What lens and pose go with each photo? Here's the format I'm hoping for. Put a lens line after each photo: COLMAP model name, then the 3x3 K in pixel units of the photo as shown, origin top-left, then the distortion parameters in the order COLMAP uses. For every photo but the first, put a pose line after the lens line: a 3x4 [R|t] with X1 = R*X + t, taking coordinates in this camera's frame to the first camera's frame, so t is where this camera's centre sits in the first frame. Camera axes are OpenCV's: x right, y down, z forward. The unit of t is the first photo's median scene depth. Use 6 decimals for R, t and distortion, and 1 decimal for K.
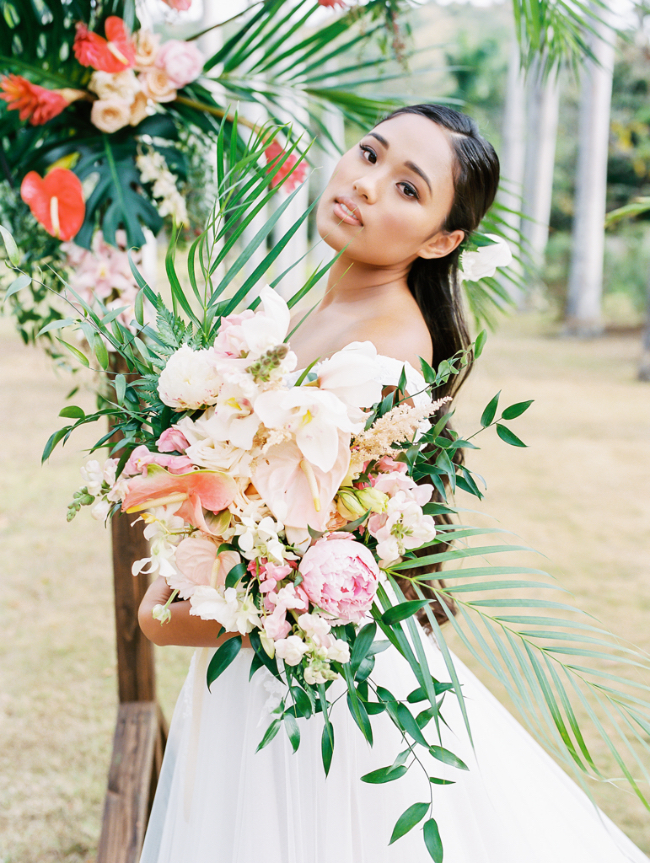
lens RADIAL K [[1405.7, 0, 325.0], [0, 1405.7, 431.5], [0, 0, 1]] dist [-0.042190, -0.001069]
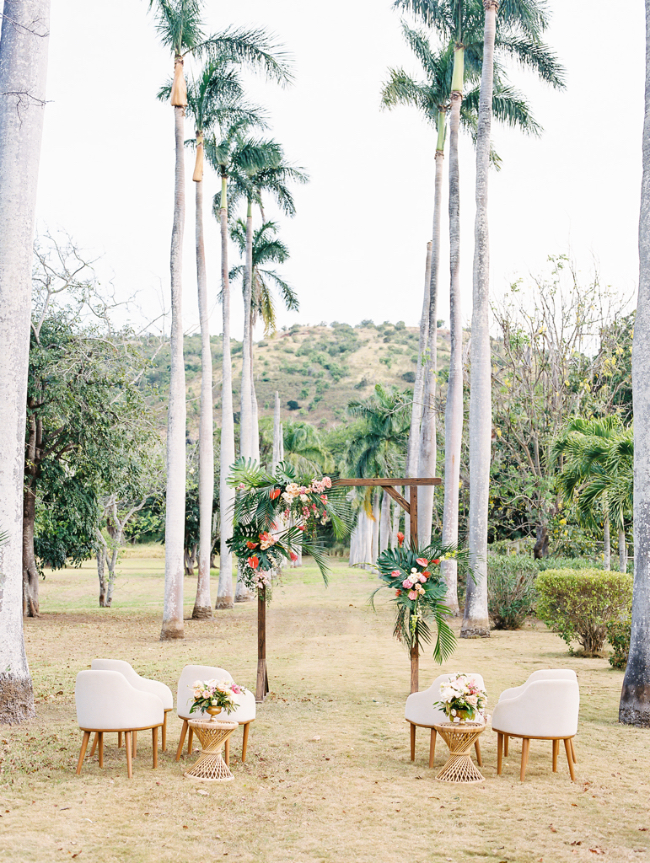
lens RADIAL K [[1405.7, 0, 325.0], [0, 1405.7, 431.5], [0, 0, 1]] dist [-0.042190, -0.001069]
pose [[0.998790, 0.015172, 0.046784, -0.175779], [-0.005206, 0.978503, -0.206166, 0.491720], [-0.048907, 0.205673, 0.977398, -4.696774]]
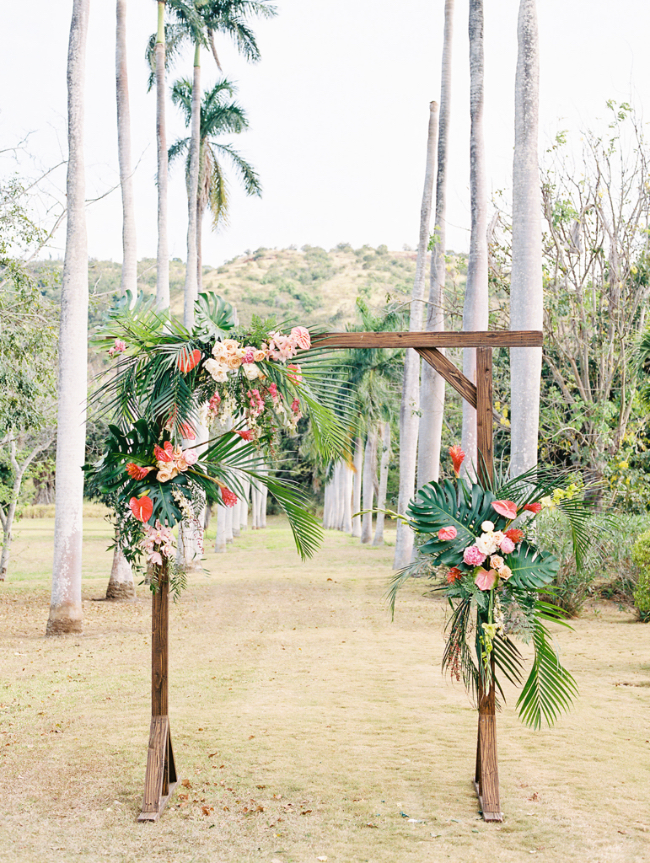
lens RADIAL K [[1586.5, 0, 322.5], [0, 1586.5, 356.6], [0, 0, 1]] dist [-0.038784, 0.166111]
pose [[0.997712, 0.020536, 0.064416, -0.049783], [-0.005987, 0.975850, -0.218360, 0.208970], [-0.067345, 0.217475, 0.973740, -1.999309]]
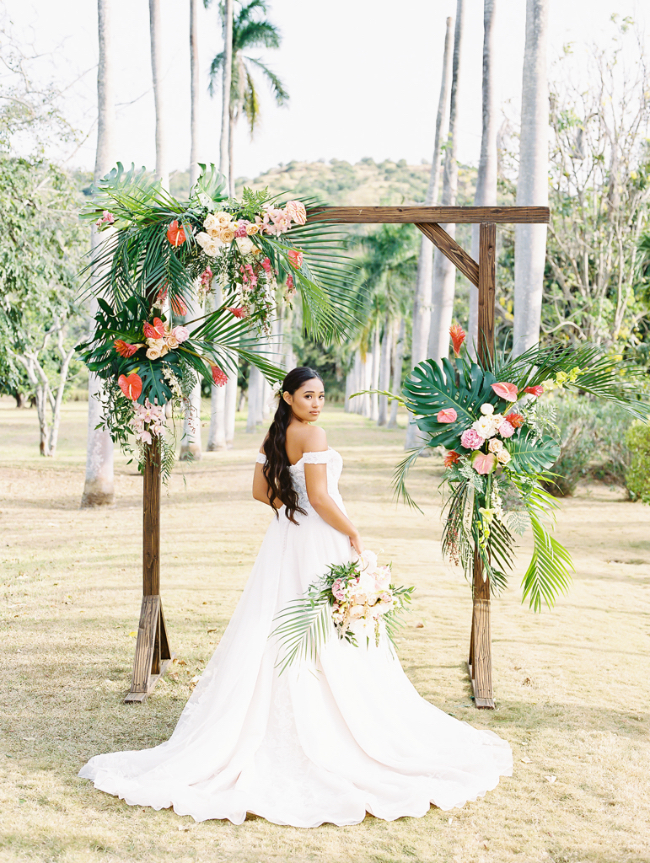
lens RADIAL K [[1405.7, 0, 325.0], [0, 1405.7, 431.5], [0, 0, 1]] dist [-0.042190, -0.001069]
pose [[0.998356, 0.024625, 0.051756, 0.032629], [-0.019424, 0.994929, -0.098687, 0.166312], [-0.053924, 0.097520, 0.993772, -1.570318]]
